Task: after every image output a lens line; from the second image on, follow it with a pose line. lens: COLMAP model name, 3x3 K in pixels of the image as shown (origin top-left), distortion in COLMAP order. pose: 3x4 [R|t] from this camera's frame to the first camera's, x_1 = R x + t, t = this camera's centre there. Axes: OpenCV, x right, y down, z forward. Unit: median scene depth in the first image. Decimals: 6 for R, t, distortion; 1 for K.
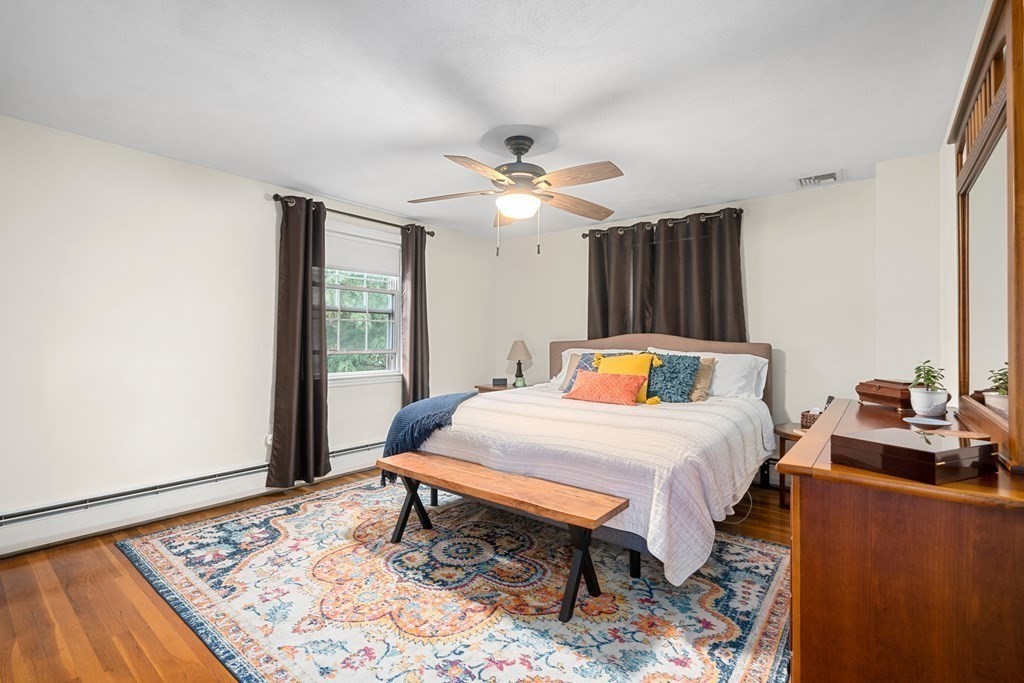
lens RADIAL K [[469.1, 0, 511.3], [0, 469.1, 337.6], [0, 0, 1]] dist [-0.004693, 0.002447]
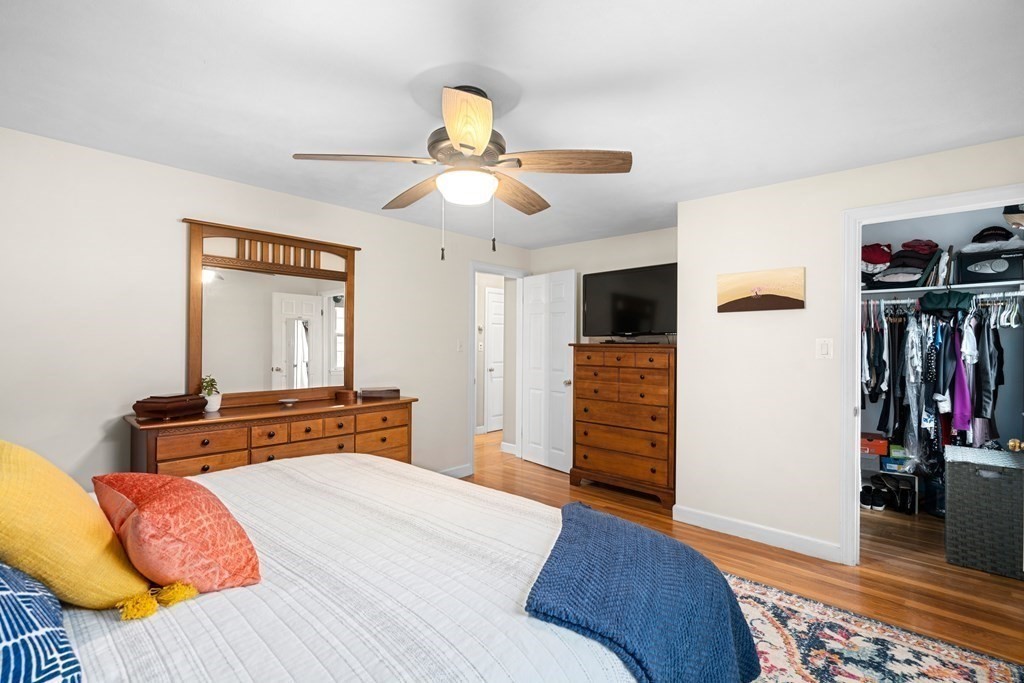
lens RADIAL K [[469.1, 0, 512.1], [0, 469.1, 343.0], [0, 0, 1]] dist [-0.004693, 0.002447]
pose [[-0.997731, -0.017841, 0.064915, -0.116168], [-0.018214, 0.999821, -0.005154, -0.036231], [-0.064811, -0.006325, -0.997878, 1.862103]]
